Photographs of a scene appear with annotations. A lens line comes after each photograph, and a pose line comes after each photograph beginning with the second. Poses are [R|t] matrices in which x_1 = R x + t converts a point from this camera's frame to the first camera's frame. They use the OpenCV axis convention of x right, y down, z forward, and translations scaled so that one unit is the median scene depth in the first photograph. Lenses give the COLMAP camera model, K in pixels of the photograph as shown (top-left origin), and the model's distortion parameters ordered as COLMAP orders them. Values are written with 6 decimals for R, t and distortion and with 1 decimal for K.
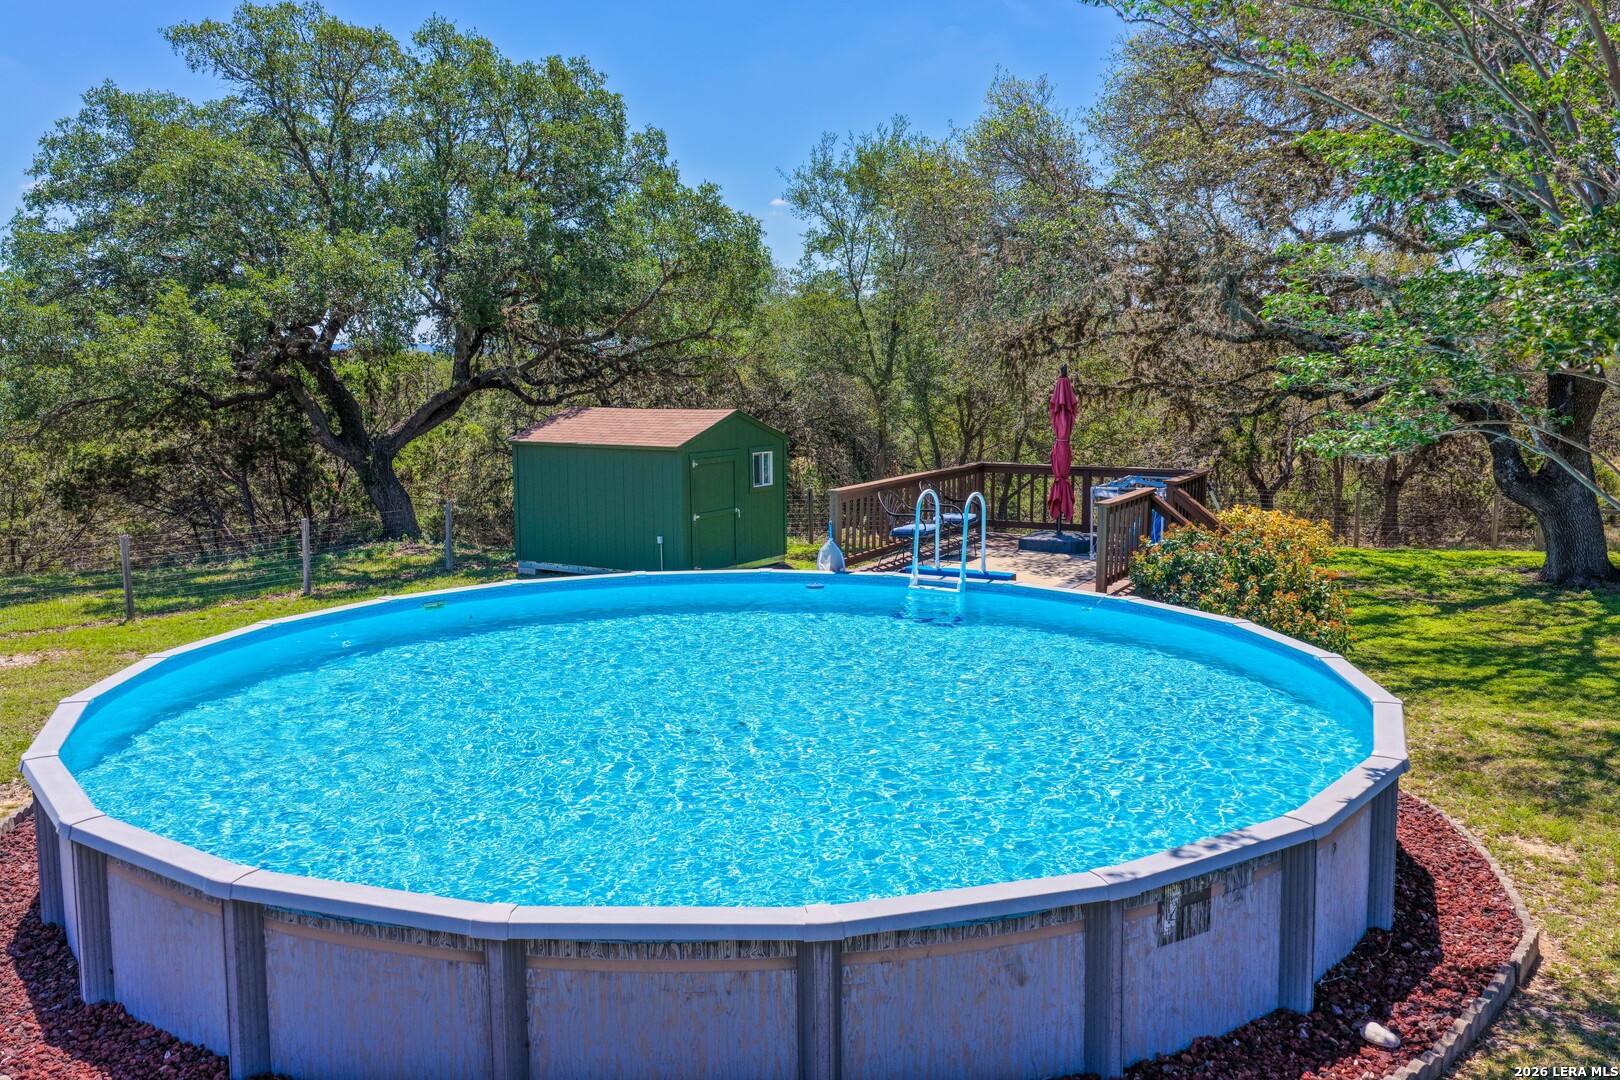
lens RADIAL K [[1378.3, 0, 810.0], [0, 1378.3, 540.0], [0, 0, 1]] dist [-0.001591, 0.026925]
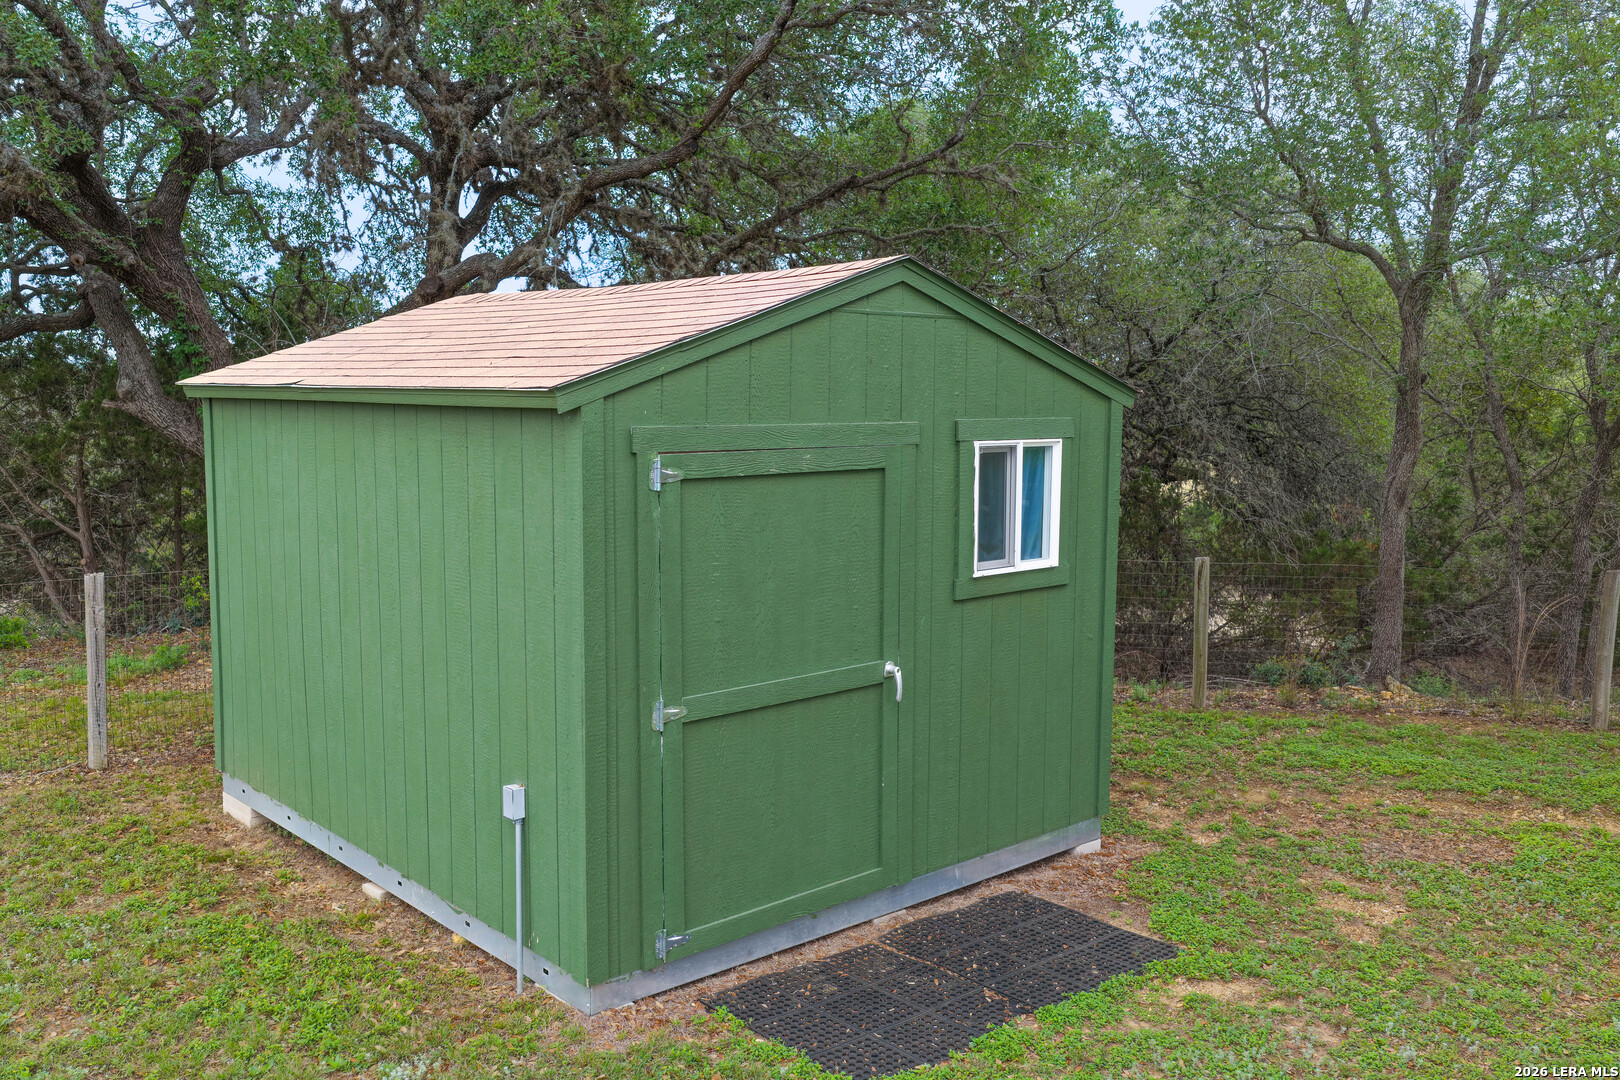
lens RADIAL K [[1378.3, 0, 810.0], [0, 1378.3, 540.0], [0, 0, 1]] dist [-0.001591, 0.026925]
pose [[0.961440, 0.038235, -0.272344, -0.000866], [-0.043504, 0.998964, -0.013335, -0.035084], [0.271552, 0.024669, 0.962107, 0.657869]]
